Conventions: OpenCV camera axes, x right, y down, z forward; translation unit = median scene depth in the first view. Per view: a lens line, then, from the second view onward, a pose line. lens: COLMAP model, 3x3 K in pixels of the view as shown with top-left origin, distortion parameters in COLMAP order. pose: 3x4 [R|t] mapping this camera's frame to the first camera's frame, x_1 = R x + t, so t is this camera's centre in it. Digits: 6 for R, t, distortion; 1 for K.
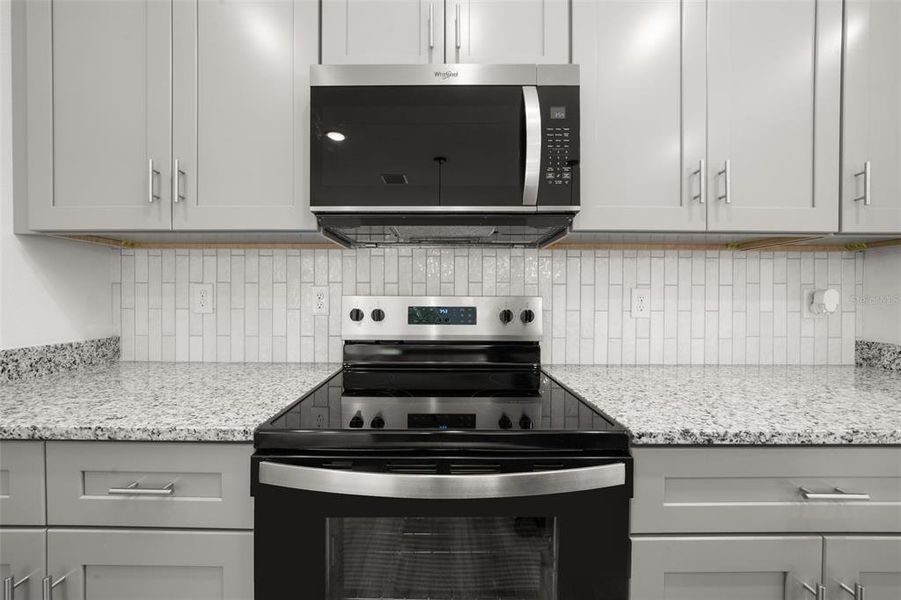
lens RADIAL K [[315.1, 0, 439.9], [0, 315.1, 303.8], [0, 0, 1]] dist [-0.005727, 0.000068]
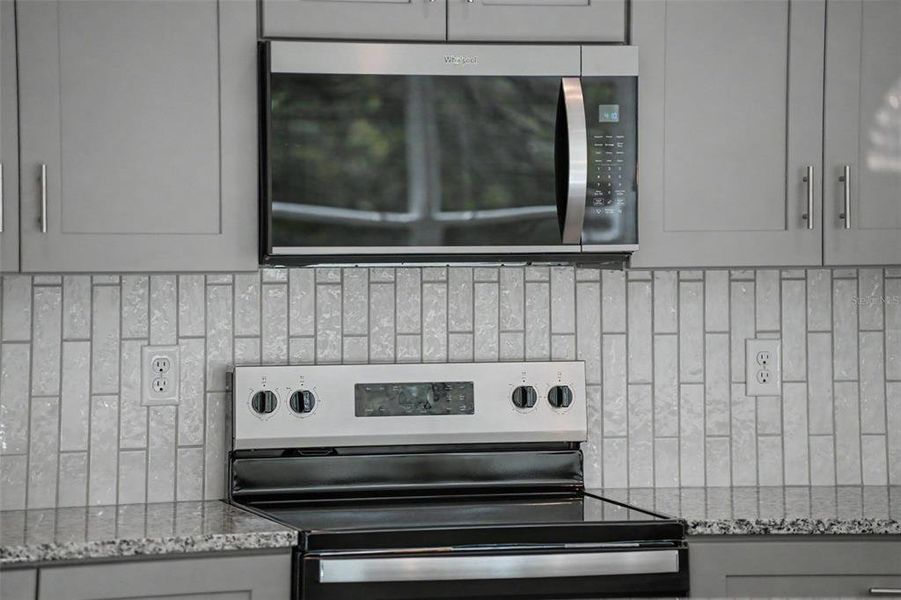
lens RADIAL K [[3131.4, 0, 451.0], [0, 3131.4, 280.9], [0, 0, 1]] dist [1.491802, 0.295586]
pose [[0.955161, -0.013608, 0.295775, -2.852456], [0.010196, 0.999863, 0.013074, -0.441462], [-0.295912, -0.009472, 0.955168, -7.833199]]
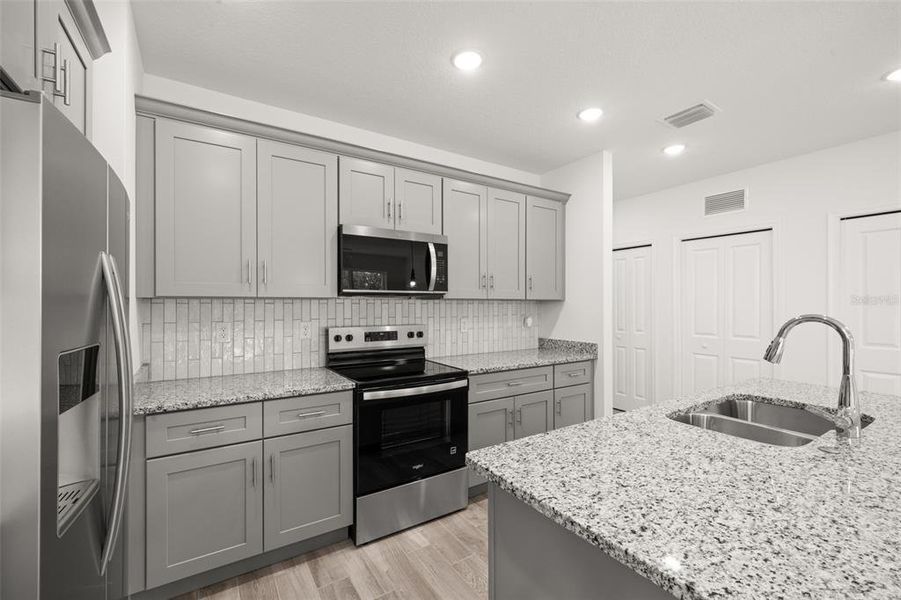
lens RADIAL K [[381.3, 0, 449.5], [0, 381.3, 313.3], [0, 0, 1]] dist [-0.010191, -0.000042]
pose [[0.836549, -0.016852, 0.547633, -1.689354], [0.010101, 0.999831, 0.015337, -0.247124], [-0.547799, -0.007298, 0.836578, -2.172535]]
